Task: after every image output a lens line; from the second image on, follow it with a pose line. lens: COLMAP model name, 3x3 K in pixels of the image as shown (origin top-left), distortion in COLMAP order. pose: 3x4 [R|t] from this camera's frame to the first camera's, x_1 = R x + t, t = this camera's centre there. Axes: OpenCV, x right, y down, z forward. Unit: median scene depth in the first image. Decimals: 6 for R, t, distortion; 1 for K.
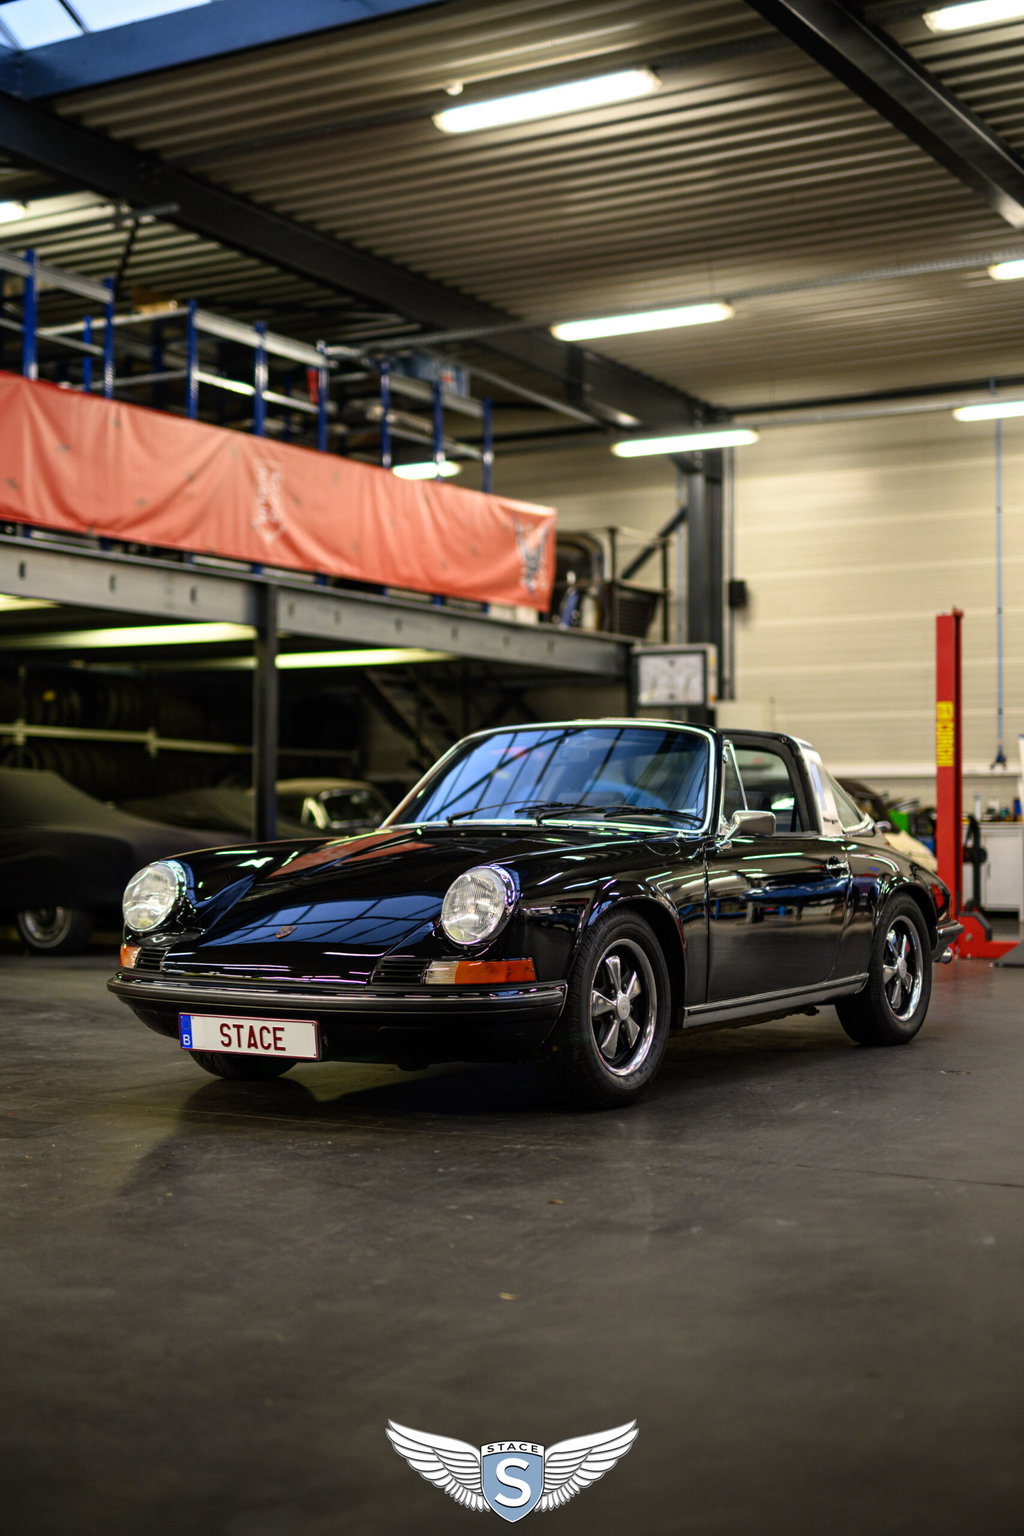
lens RADIAL K [[2146.9, 0, 512.0], [0, 2146.9, 768.0], [0, 0, 1]] dist [0.019956, 0.041416]
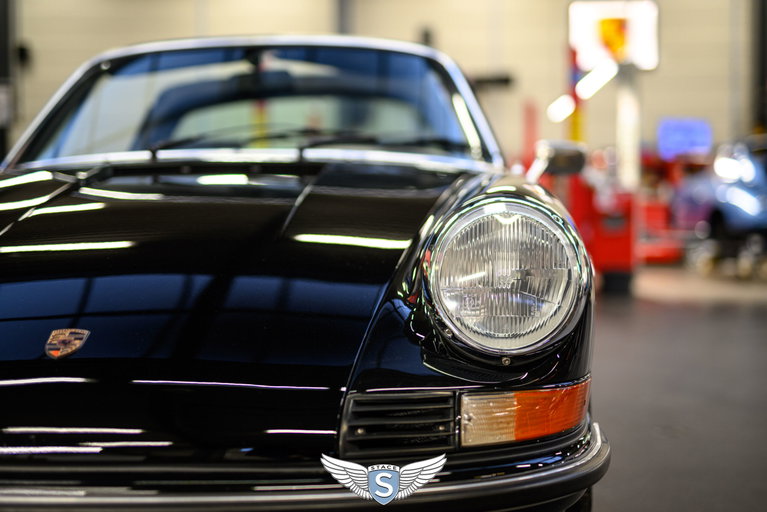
lens RADIAL K [[1093.5, 0, 383.5], [0, 1093.5, 256.0], [0, 0, 1]] dist [0.033467, 0.070687]
pose [[0.877968, -0.020911, 0.478263, -0.045251], [-0.008282, 0.998233, 0.058849, 0.012661], [-0.478649, -0.055628, 0.876243, 0.220439]]
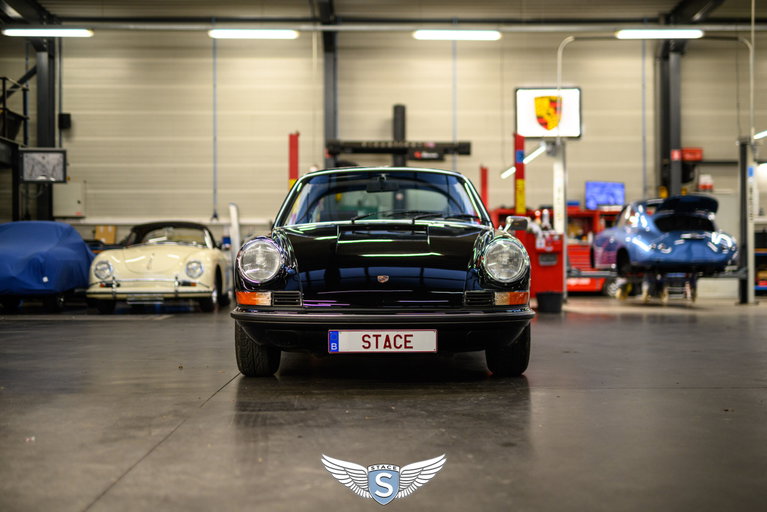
lens RADIAL K [[1083.0, 0, 394.6], [0, 1083.0, 267.2], [0, 0, 1]] dist [0.043920, 0.038993]
pose [[0.847225, -0.005444, 0.531207, -0.155411], [-0.011235, 0.999540, 0.028163, 0.012760], [-0.531116, -0.029829, 0.846774, 0.084870]]
